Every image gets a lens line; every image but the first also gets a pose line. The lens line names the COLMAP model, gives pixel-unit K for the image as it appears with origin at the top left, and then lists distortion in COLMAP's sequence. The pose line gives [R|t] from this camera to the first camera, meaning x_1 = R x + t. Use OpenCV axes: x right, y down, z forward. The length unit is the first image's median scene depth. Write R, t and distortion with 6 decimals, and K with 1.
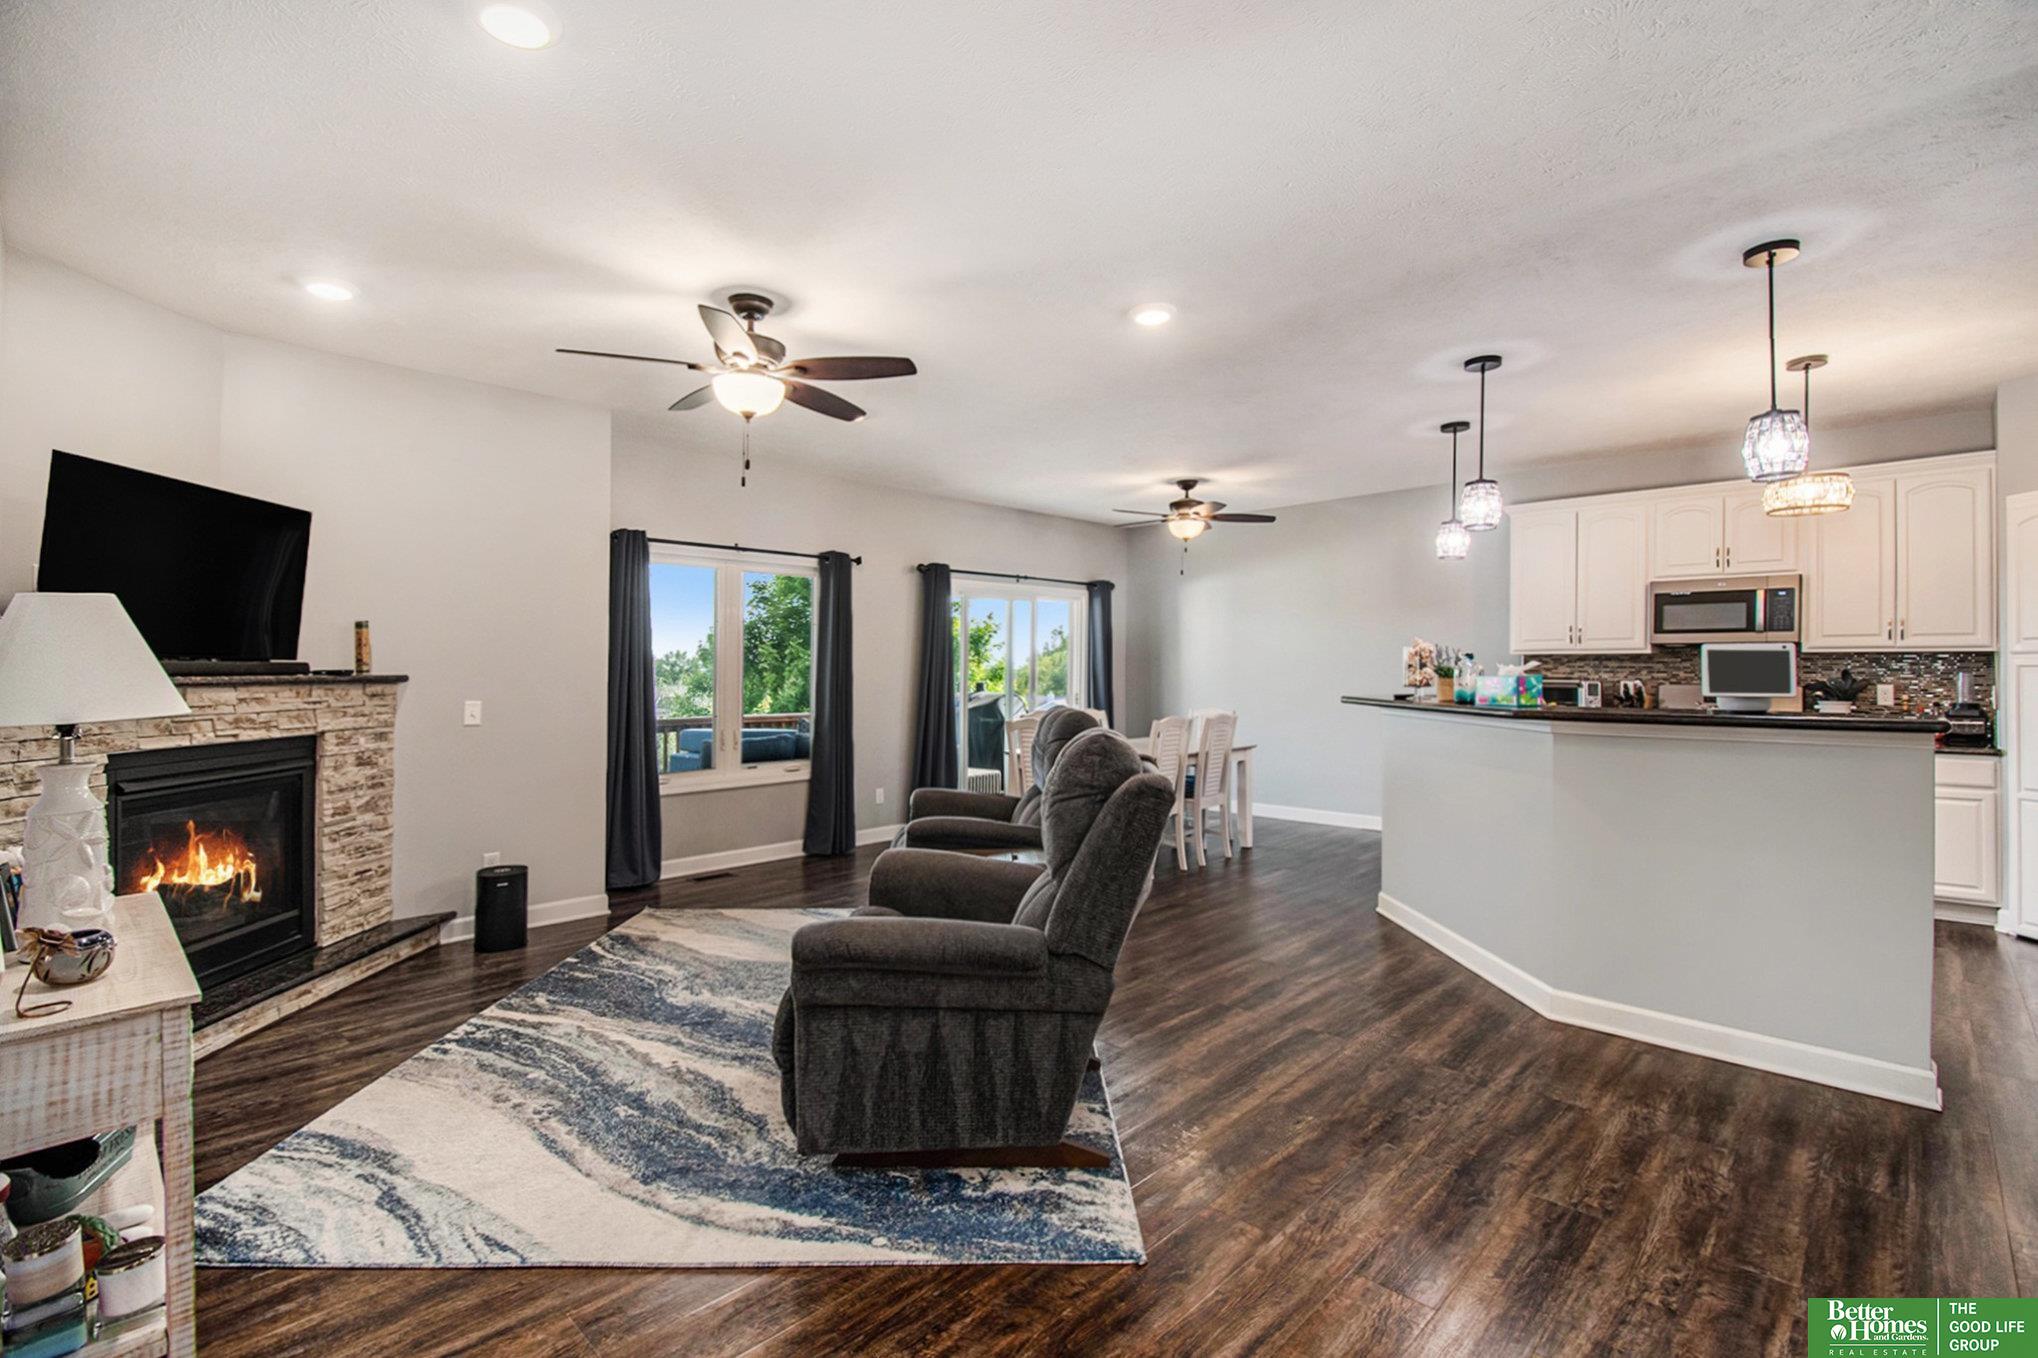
lens RADIAL K [[922.4, 0, 997.1], [0, 922.4, 667.3], [0, 0, 1]] dist [-0.000810, -0.001084]
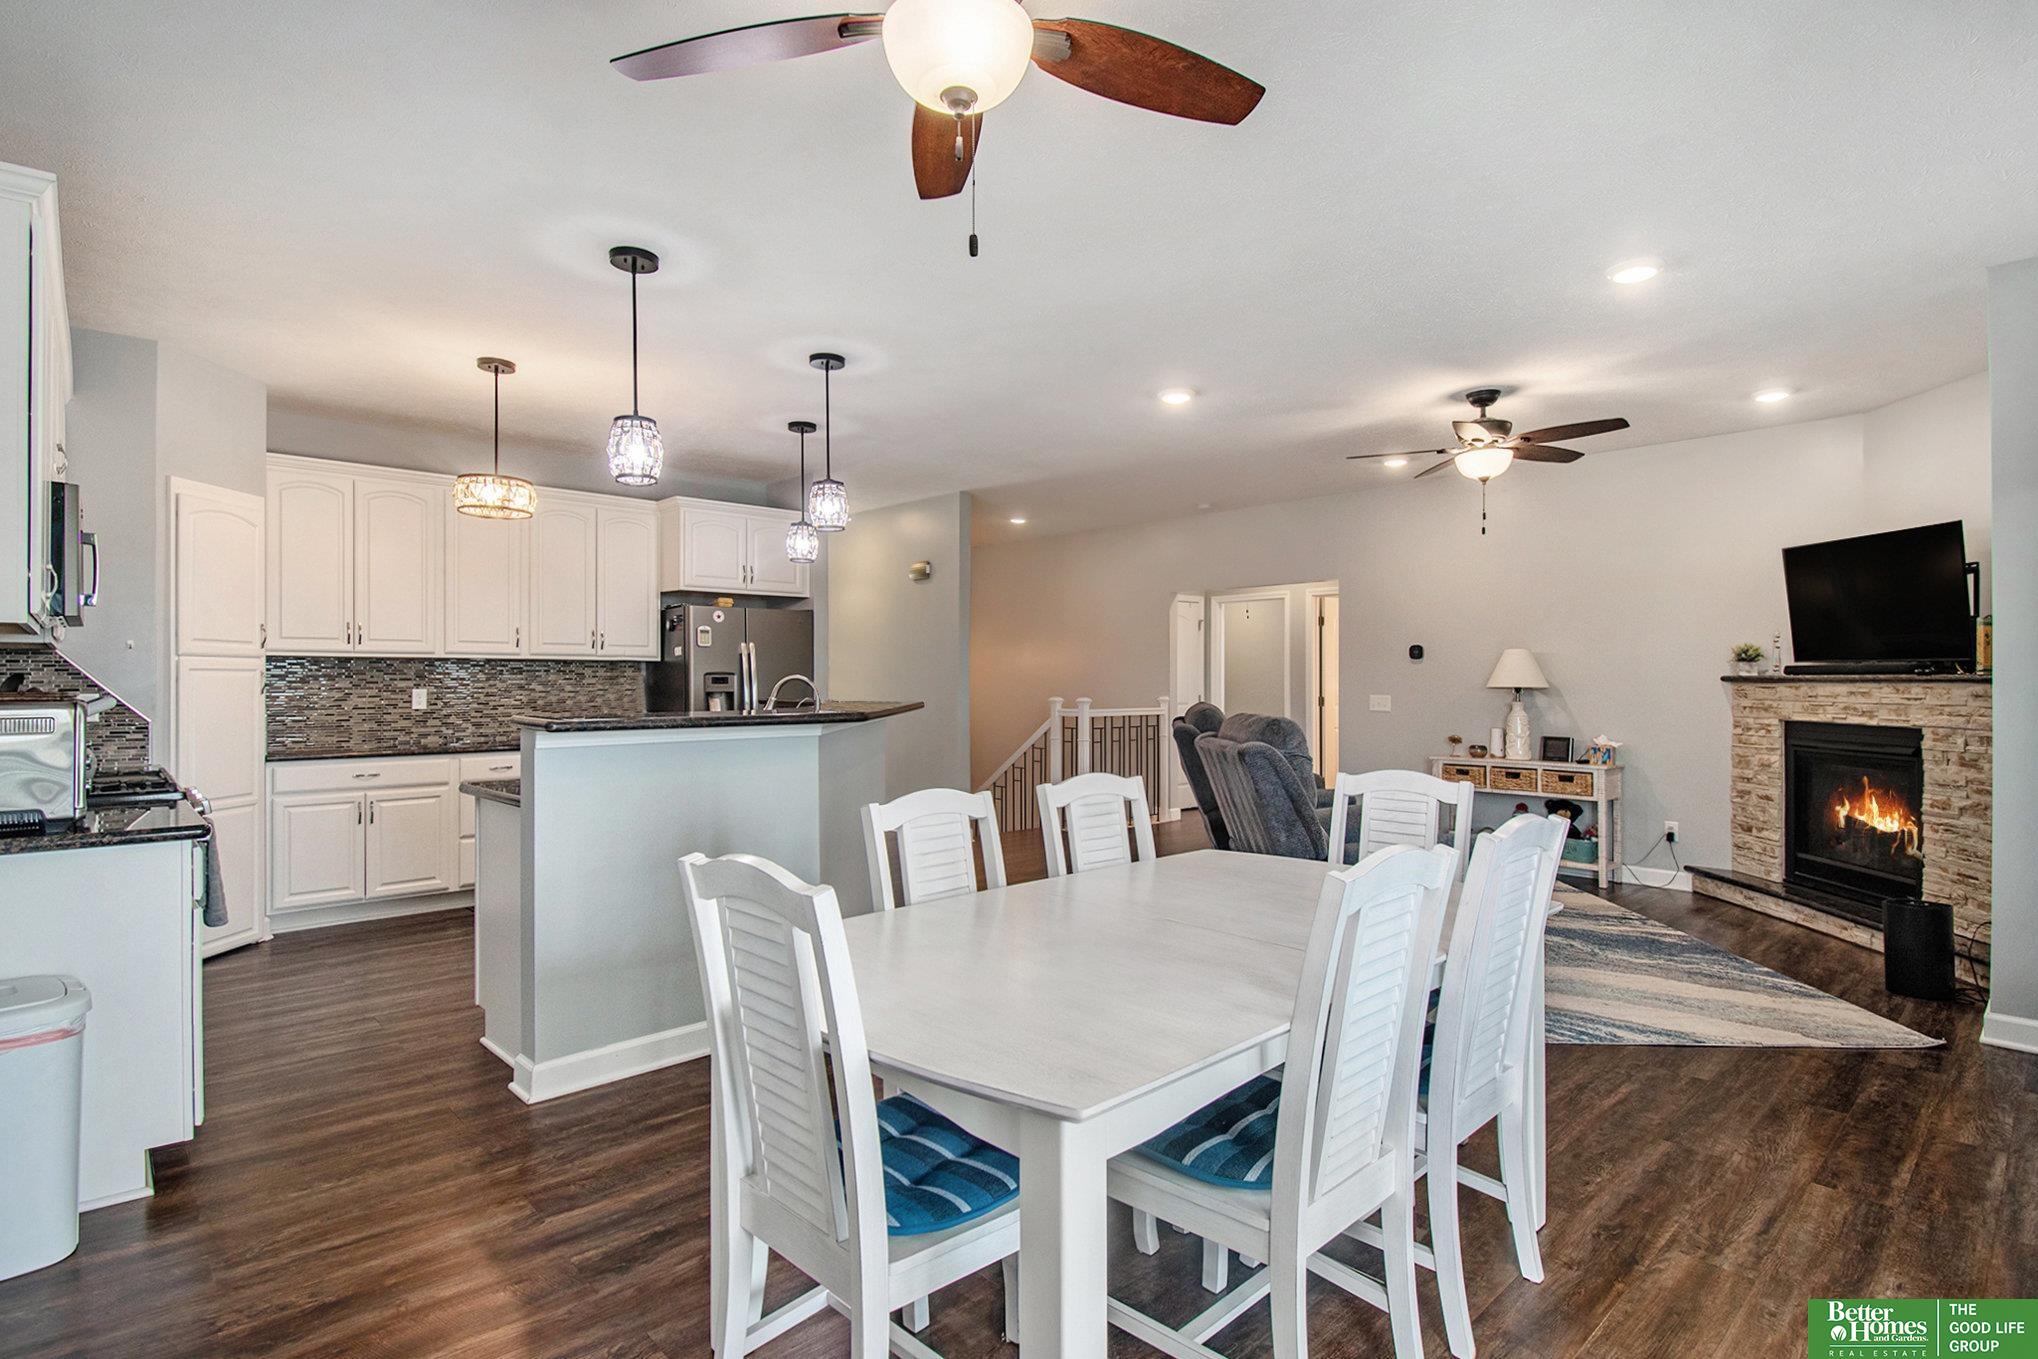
lens RADIAL K [[995.8, 0, 1014.5], [0, 995.8, 694.4], [0, 0, 1]] dist [0.001546, -0.026765]
pose [[-0.999538, 0.001744, 0.030332, 0.311202], [0.002255, 0.999855, 0.016853, 0.009801], [-0.030299, 0.016913, -0.999398, 2.183612]]
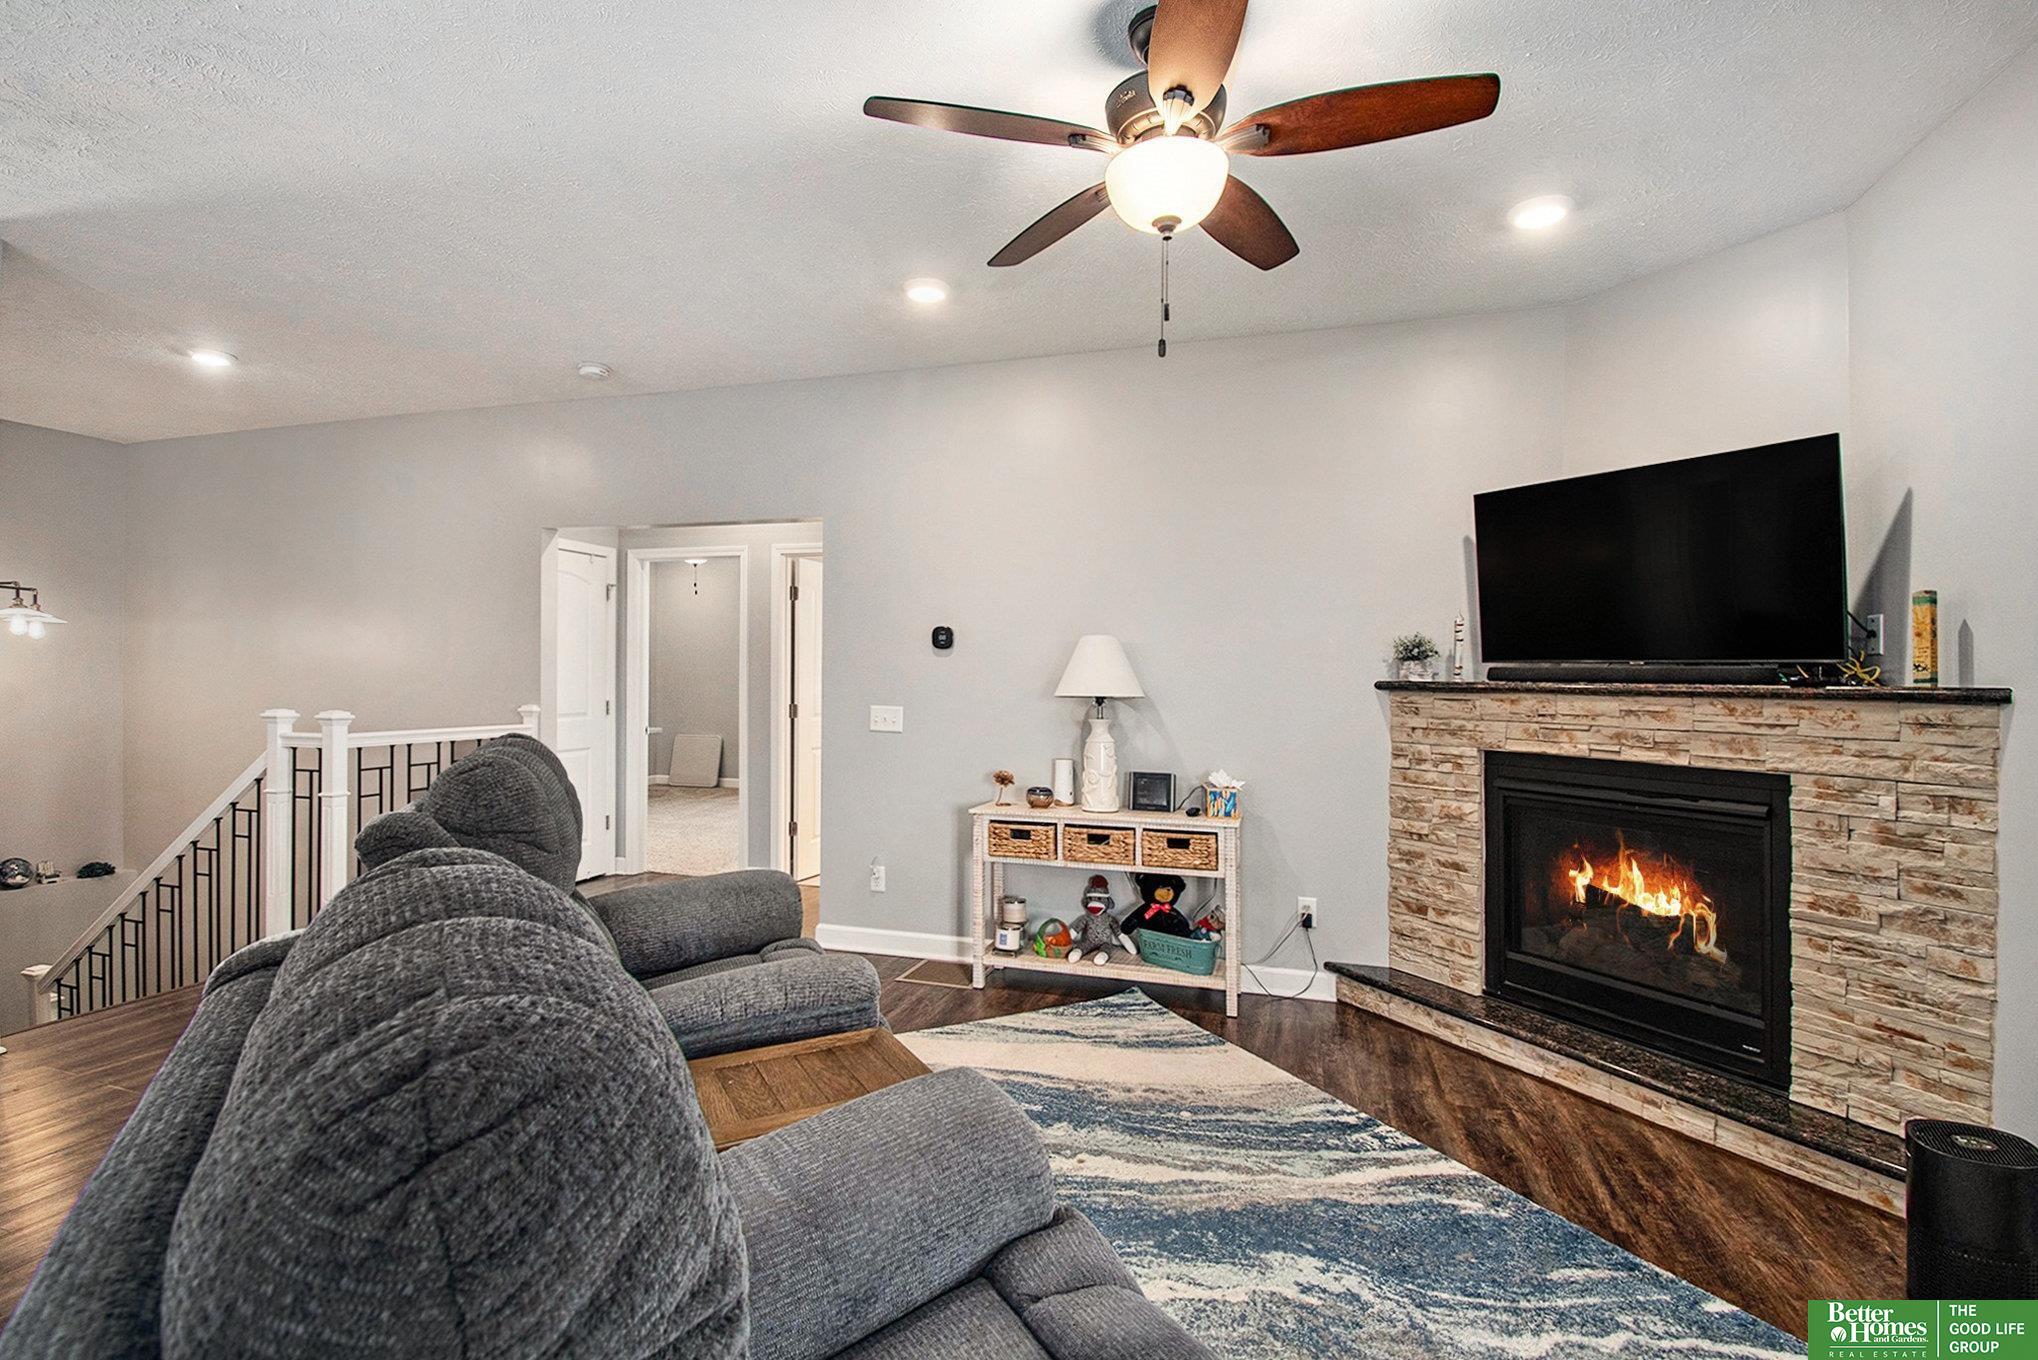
lens RADIAL K [[924.9, 0, 1012.5], [0, 924.9, 676.9], [0, 0, 1]] dist [0.000698, -0.016947]
pose [[-0.876636, -0.007846, -0.481090, 0.069365], [-0.010074, 0.999947, 0.002047, 0.006671], [0.481048, 0.006641, -0.876669, 1.300771]]
